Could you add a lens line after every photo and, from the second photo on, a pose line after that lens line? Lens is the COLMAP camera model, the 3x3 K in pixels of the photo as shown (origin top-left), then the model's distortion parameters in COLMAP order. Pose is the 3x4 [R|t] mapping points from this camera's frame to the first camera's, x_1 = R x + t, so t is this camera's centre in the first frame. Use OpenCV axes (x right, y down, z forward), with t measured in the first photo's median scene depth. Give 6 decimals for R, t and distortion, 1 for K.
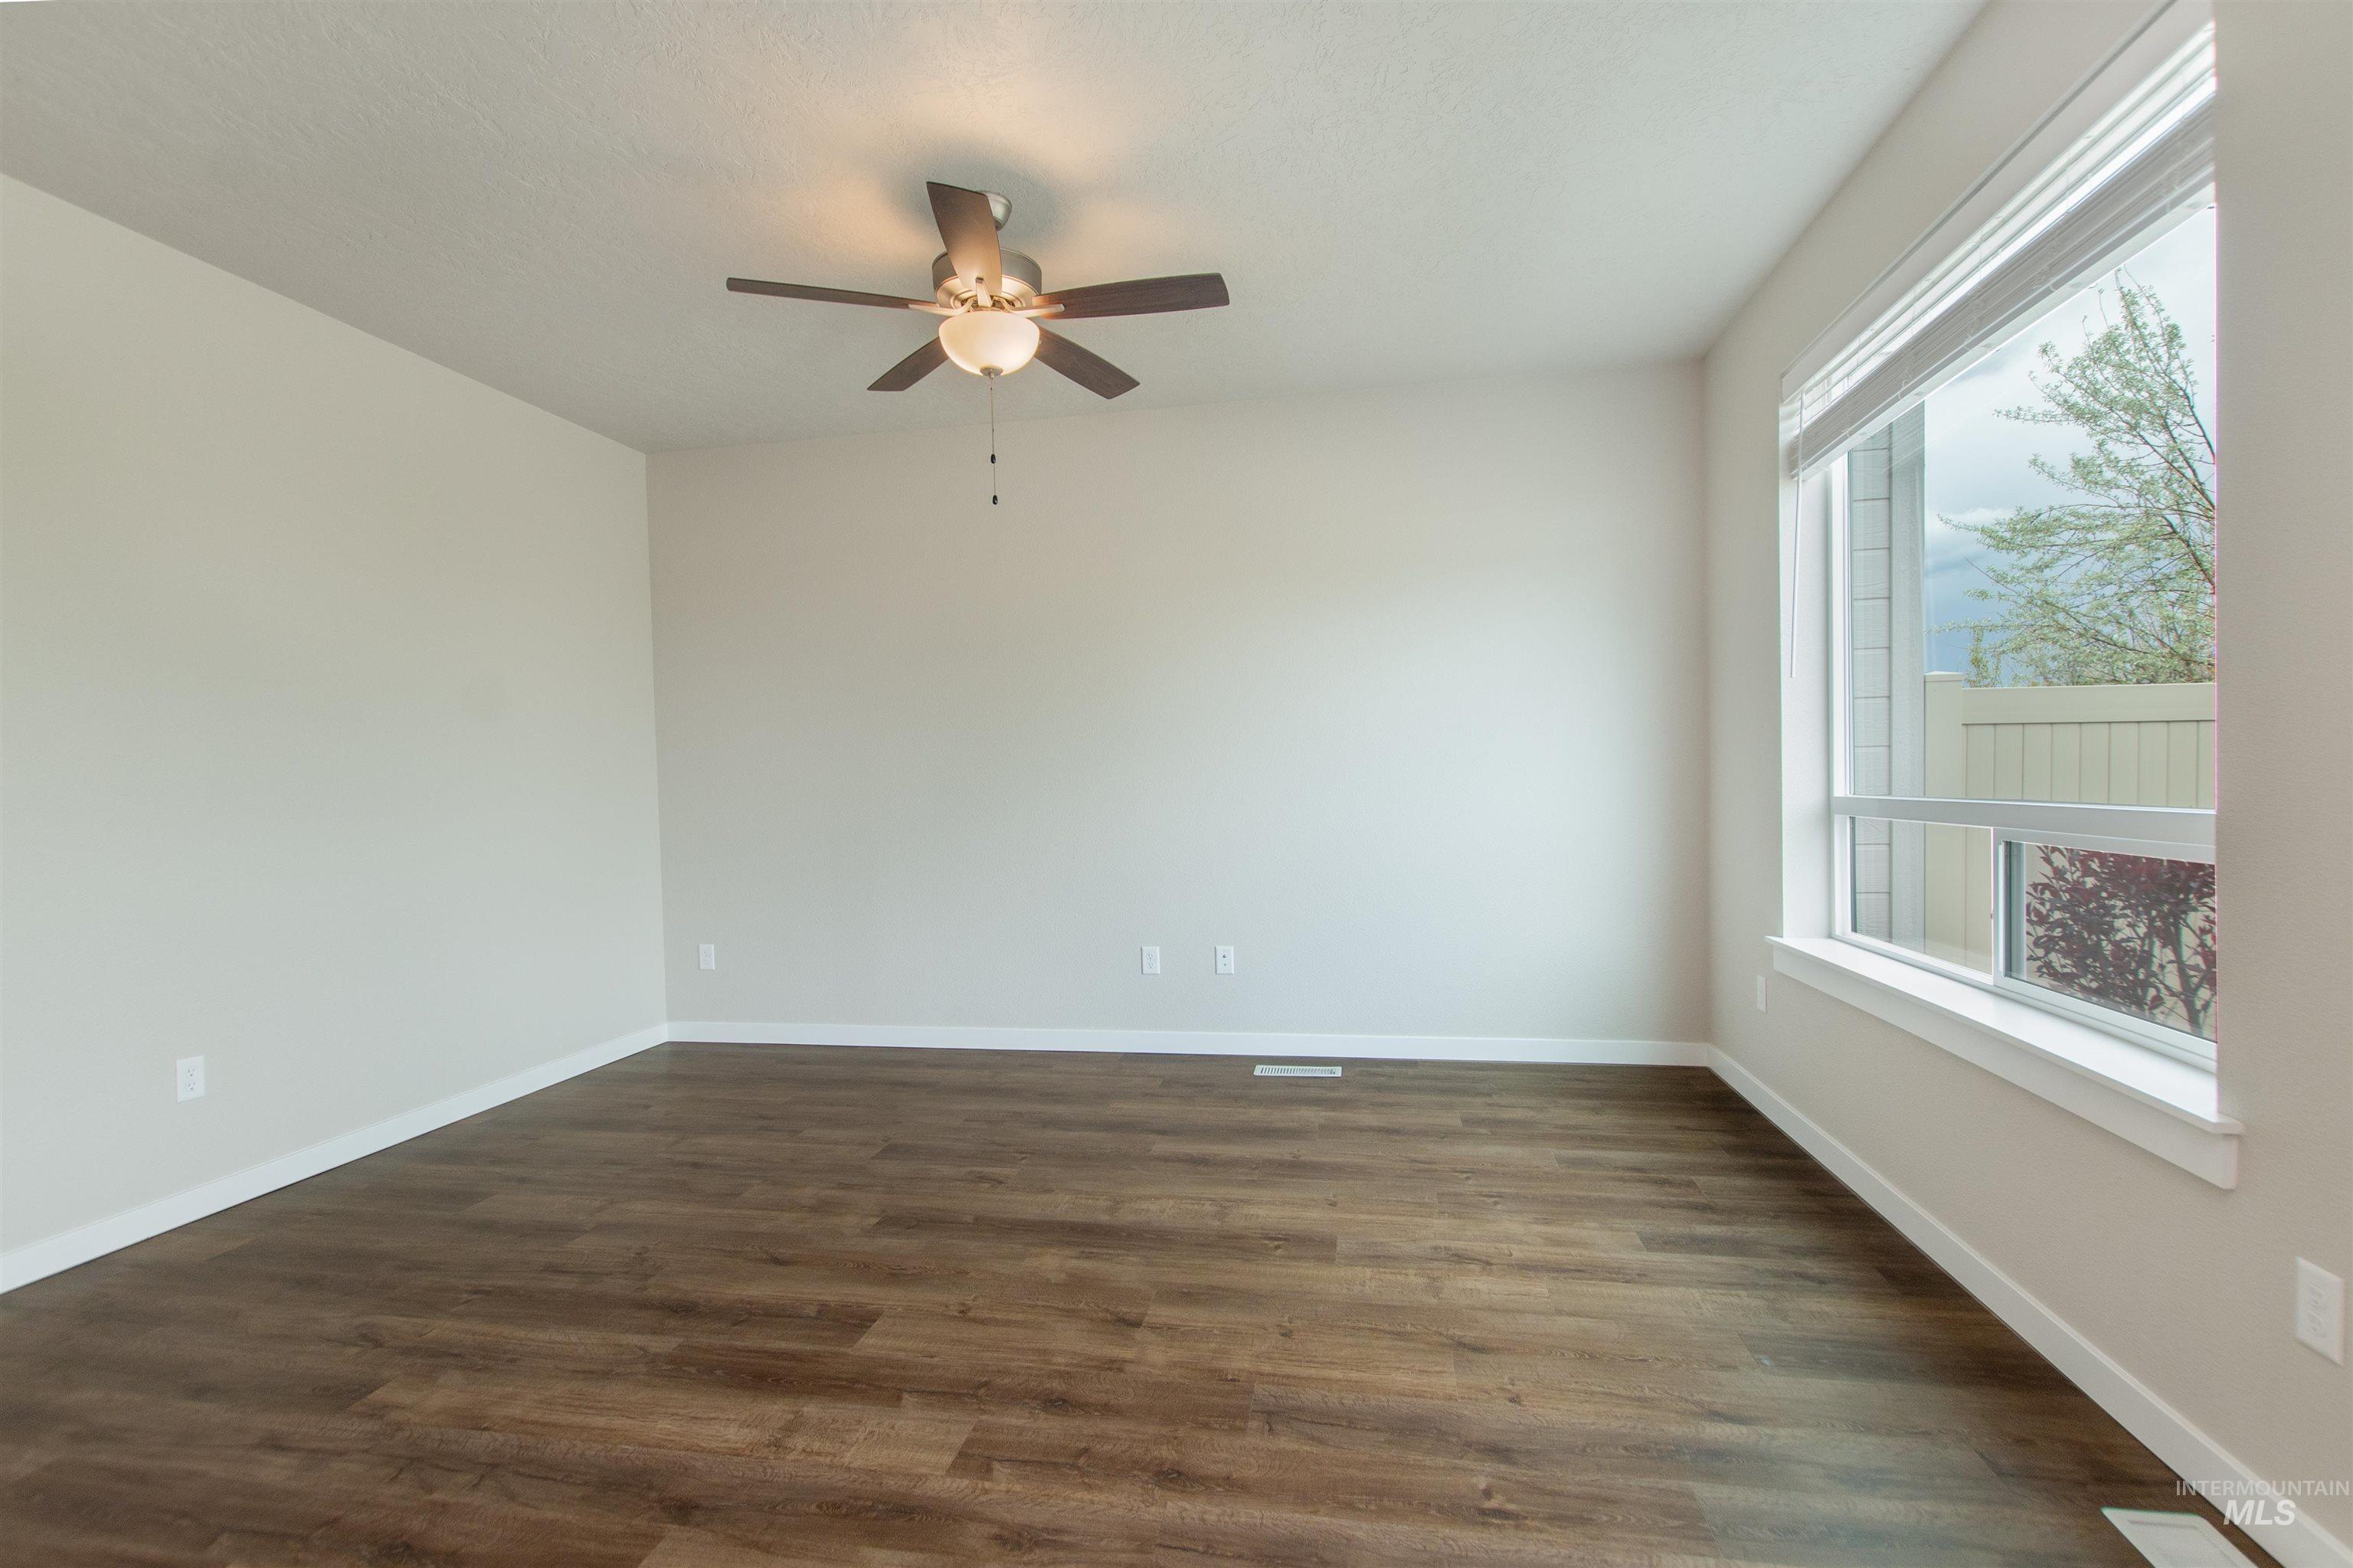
lens RADIAL K [[1054.8, 0, 1173.4], [0, 1054.8, 803.9], [0, 0, 1]] dist [0.005178, -0.000787]
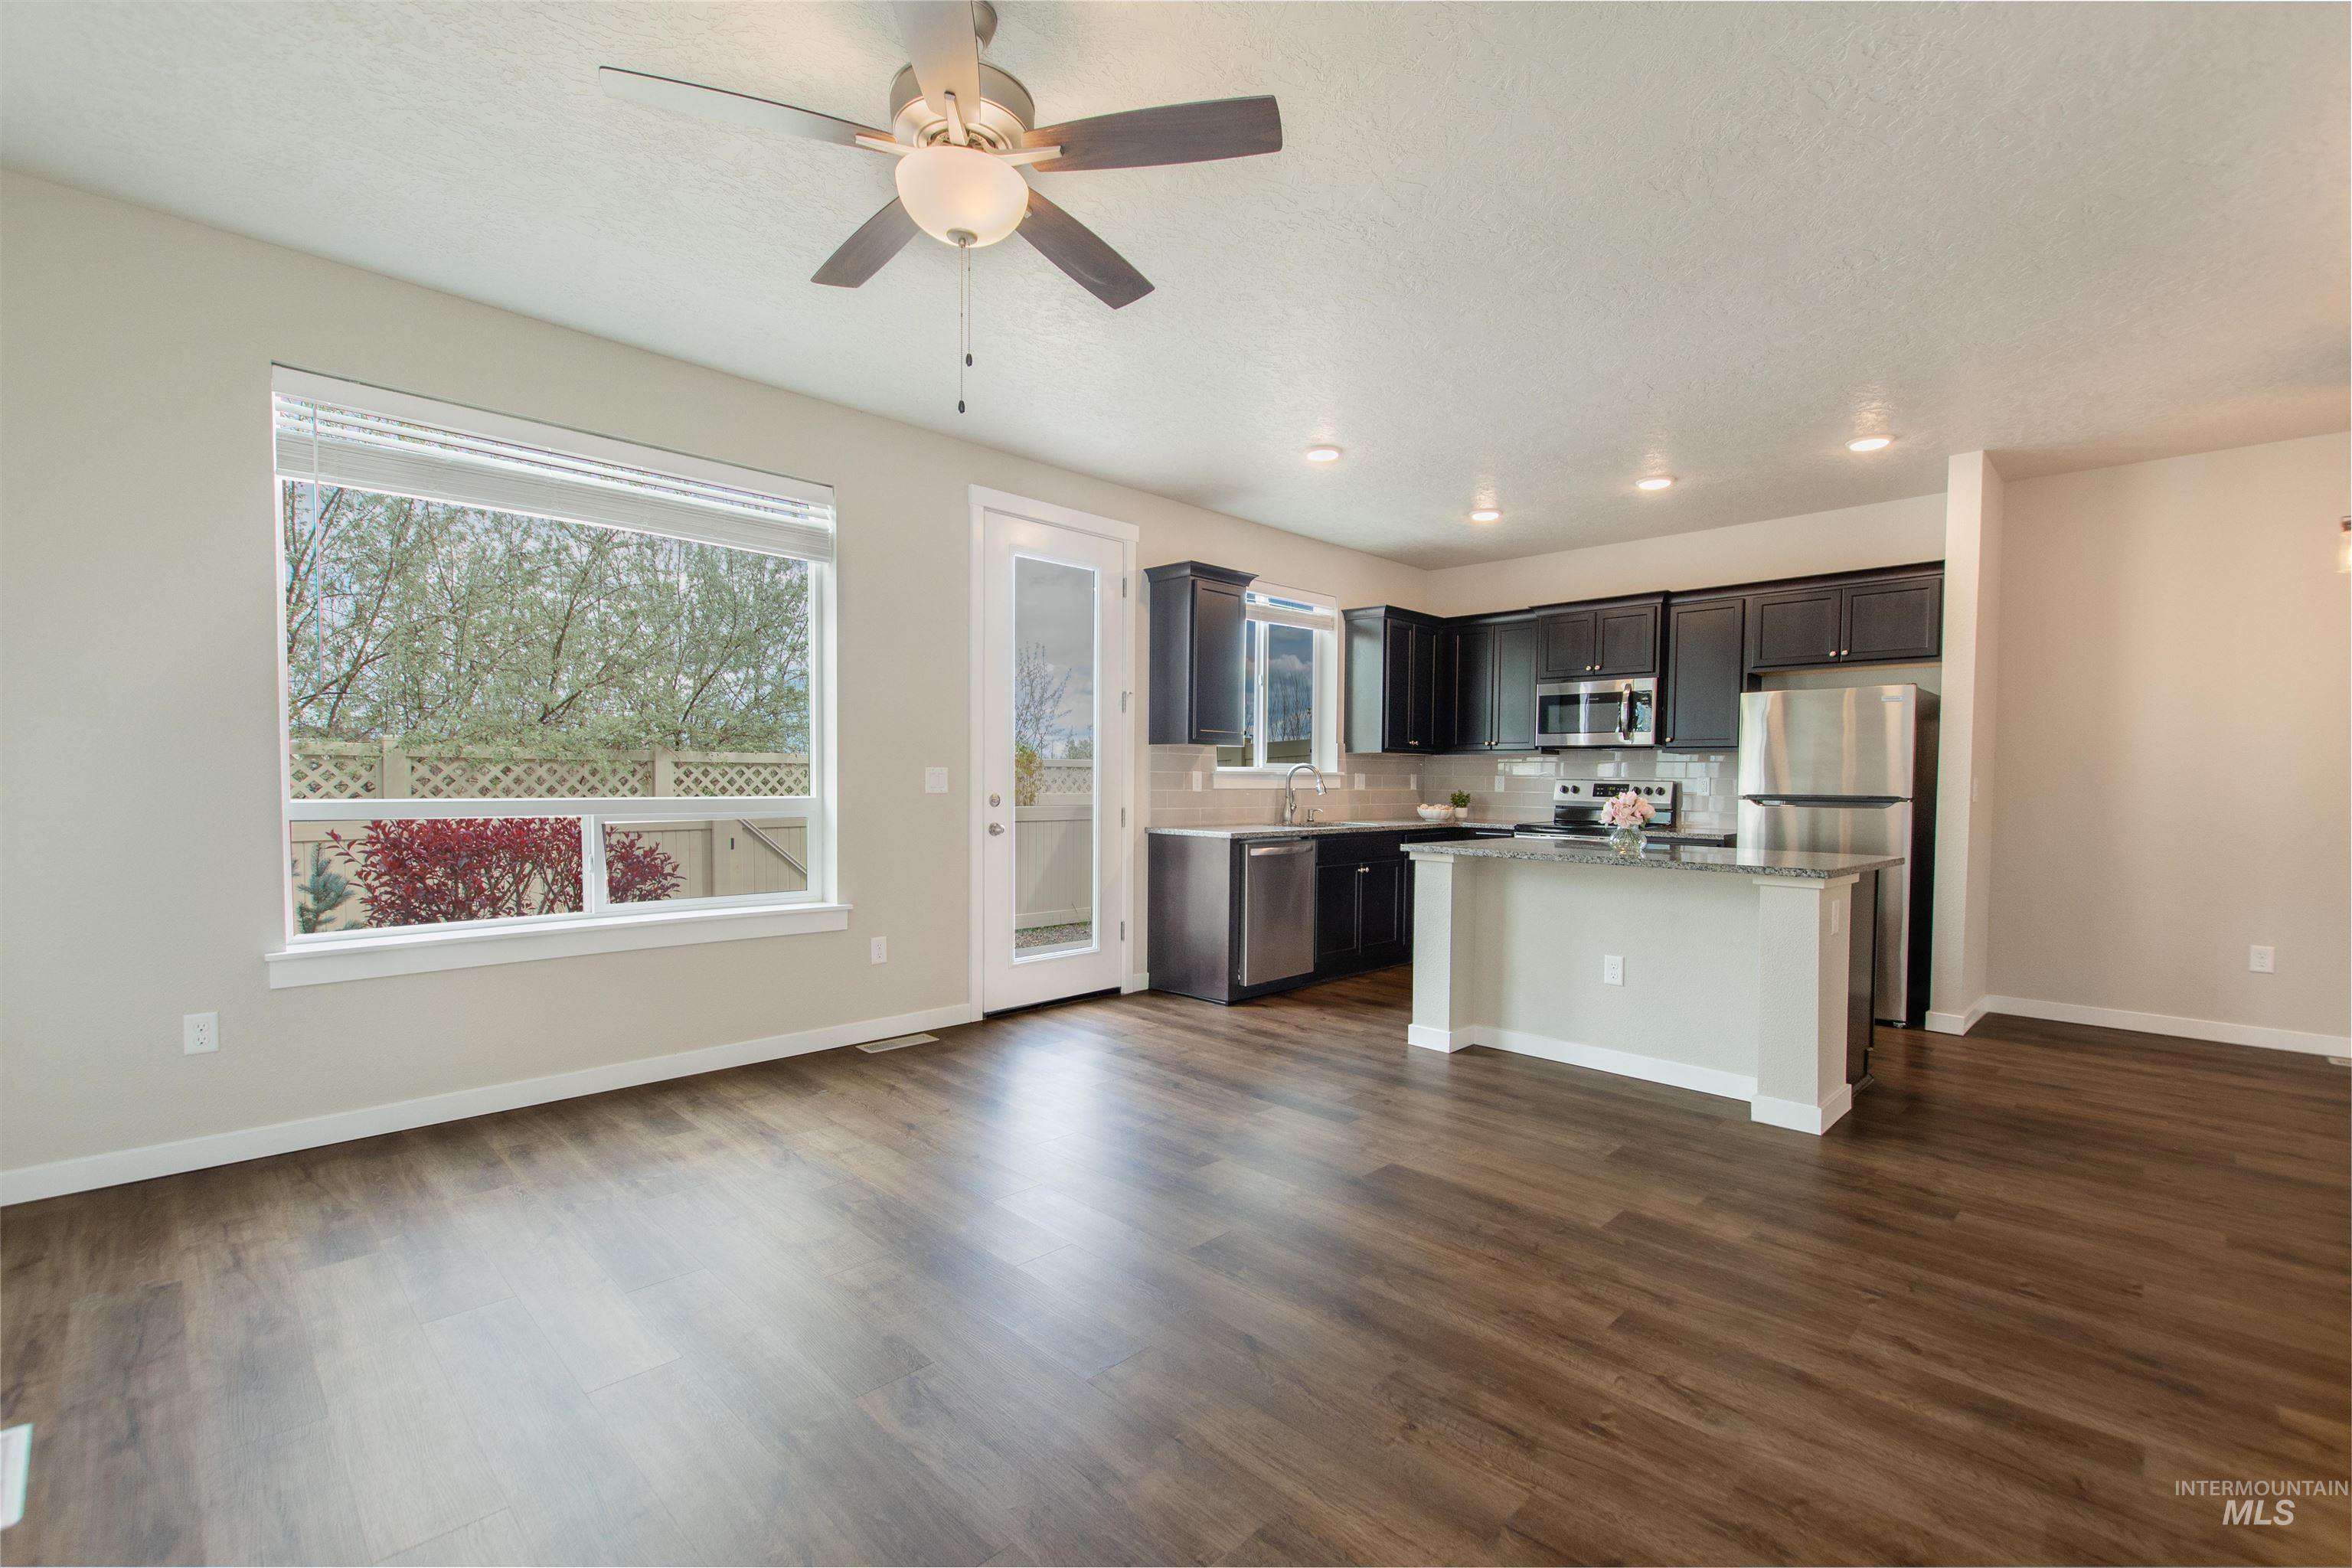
lens RADIAL K [[1021.5, 0, 1161.7], [0, 1021.5, 821.7], [0, 0, 1]] dist [0.012366, -0.011368]
pose [[-0.811115, -0.007975, 0.584832, -0.634223], [0.025666, 0.998459, 0.049211, -0.015874], [-0.584323, 0.054926, -0.809660, 1.346669]]
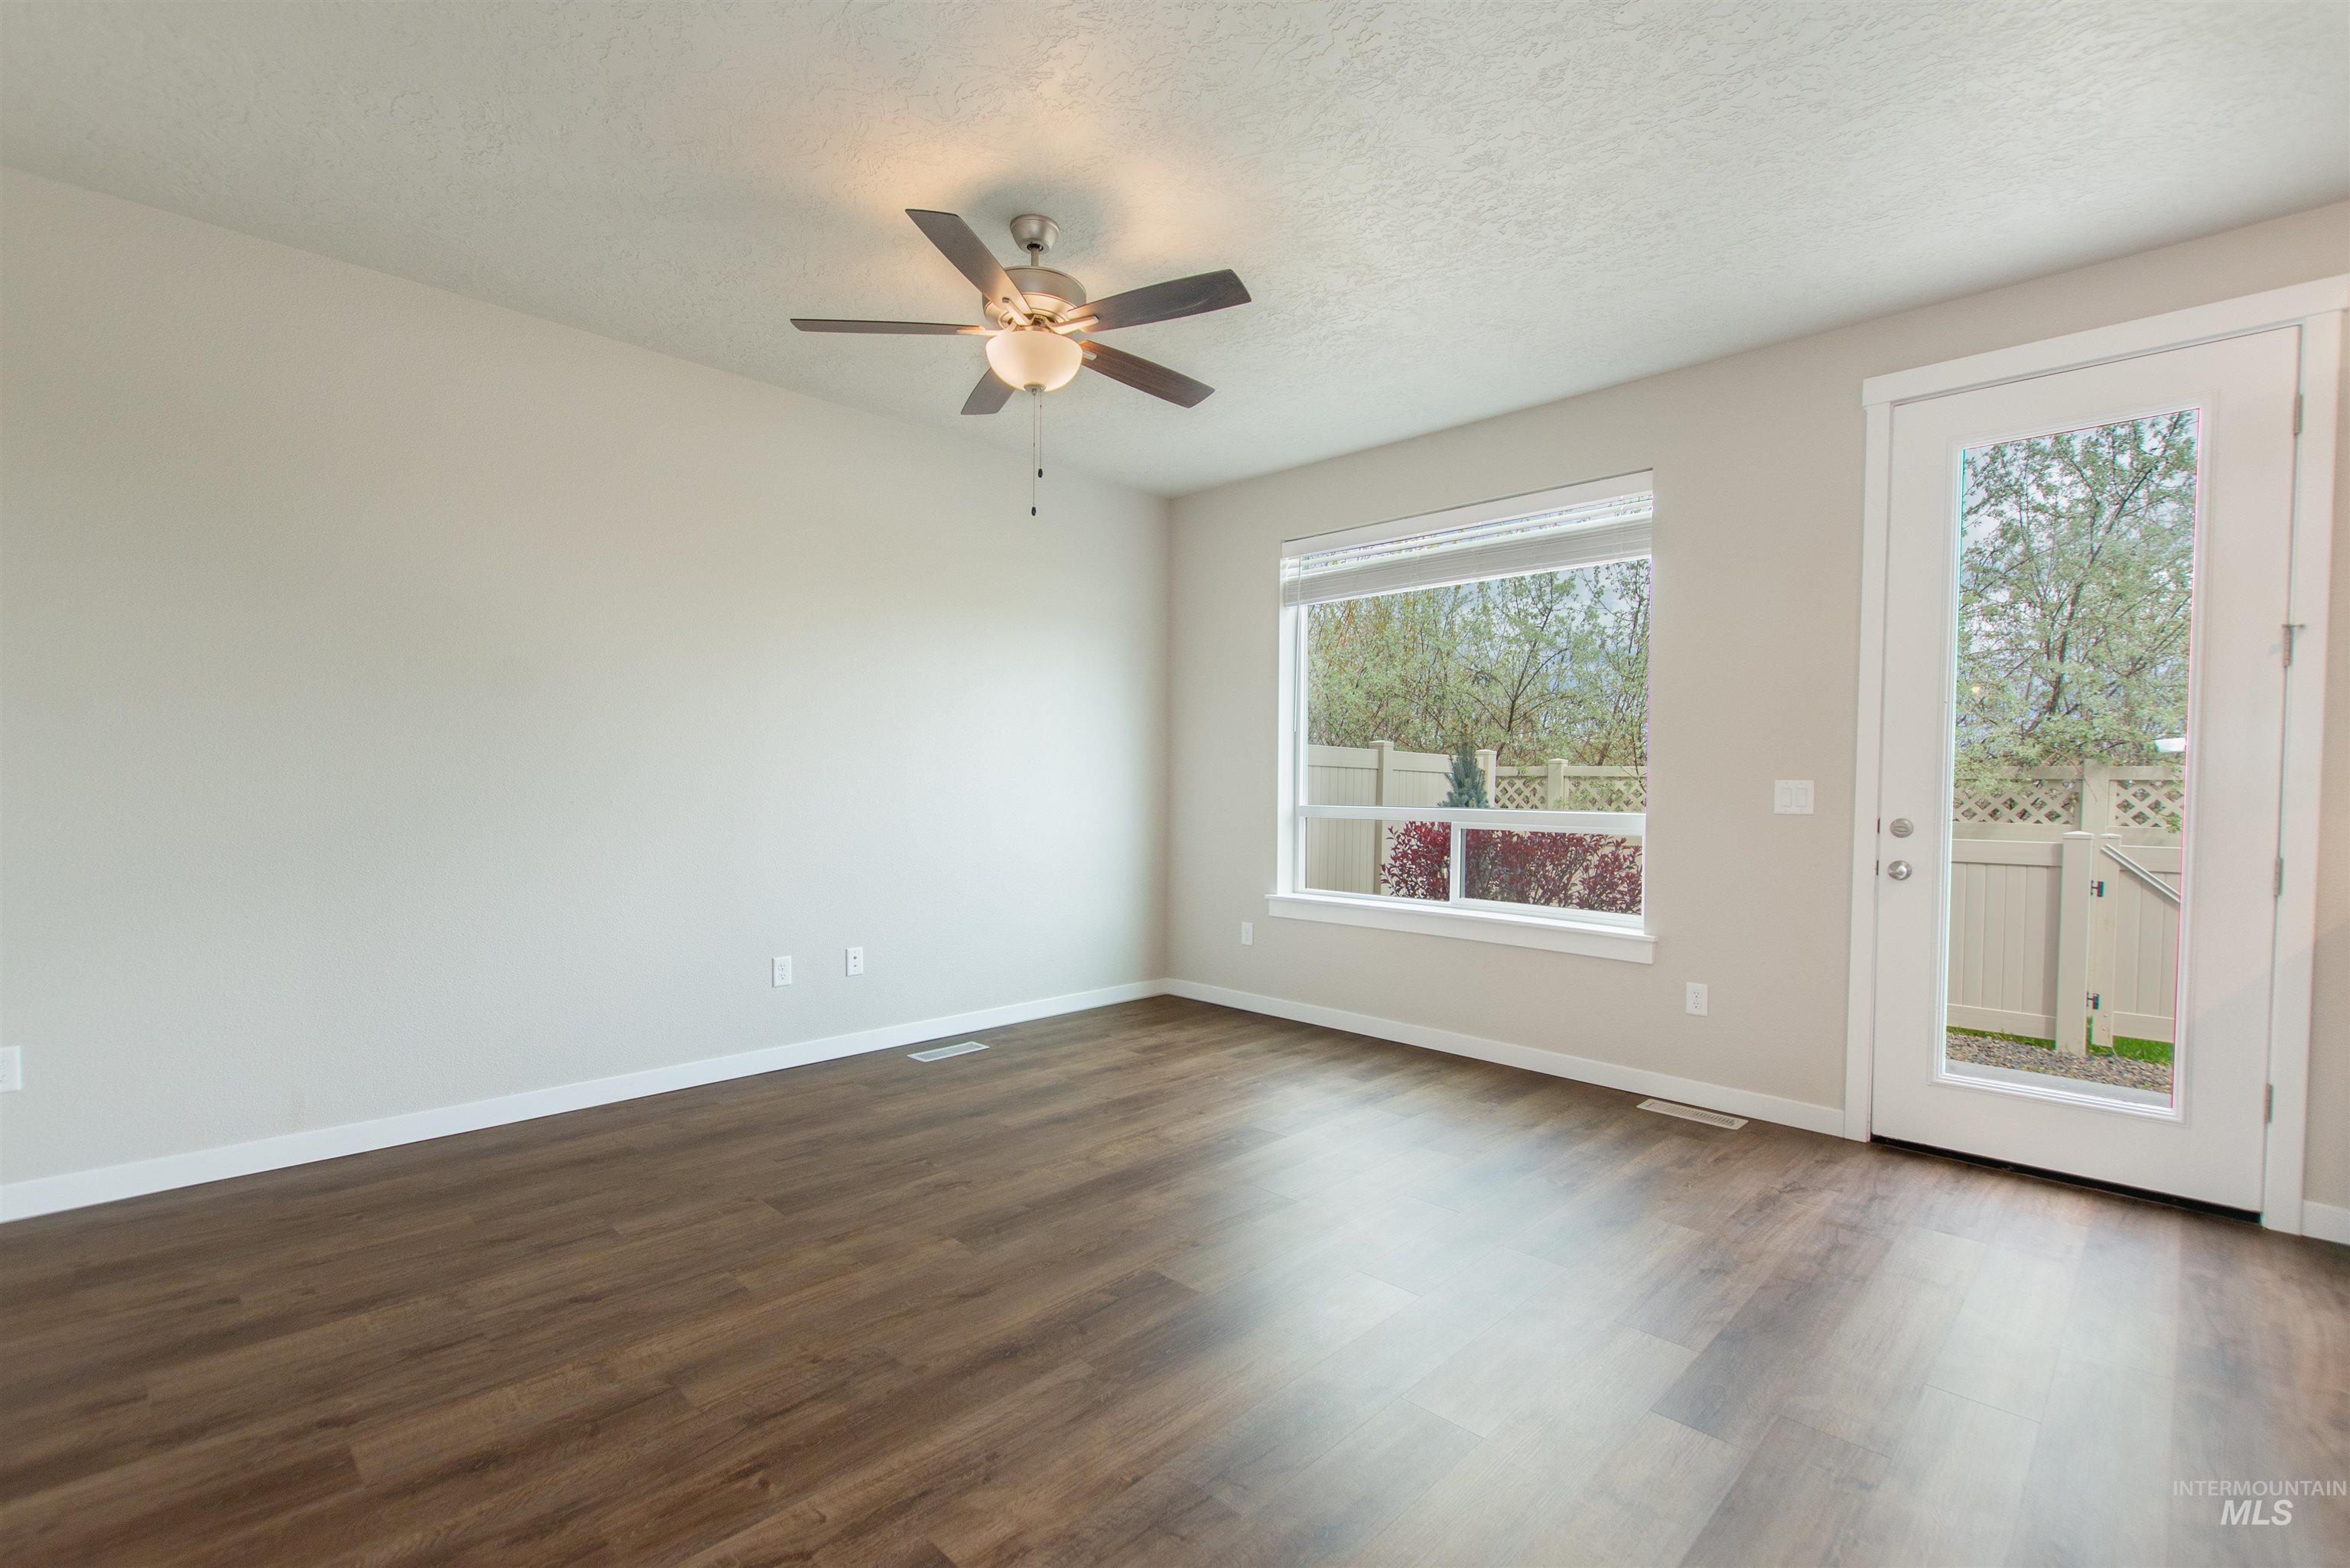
lens RADIAL K [[1020.6, 0, 1160.7], [0, 1020.6, 821.7], [0, 0, 1]] dist [0.012366, -0.011368]
pose [[0.568216, 0.000725, 0.822879, -0.814997], [-0.005606, 0.999980, 0.002990, 0.015538], [-0.822860, -0.006312, 0.568209, 0.293725]]
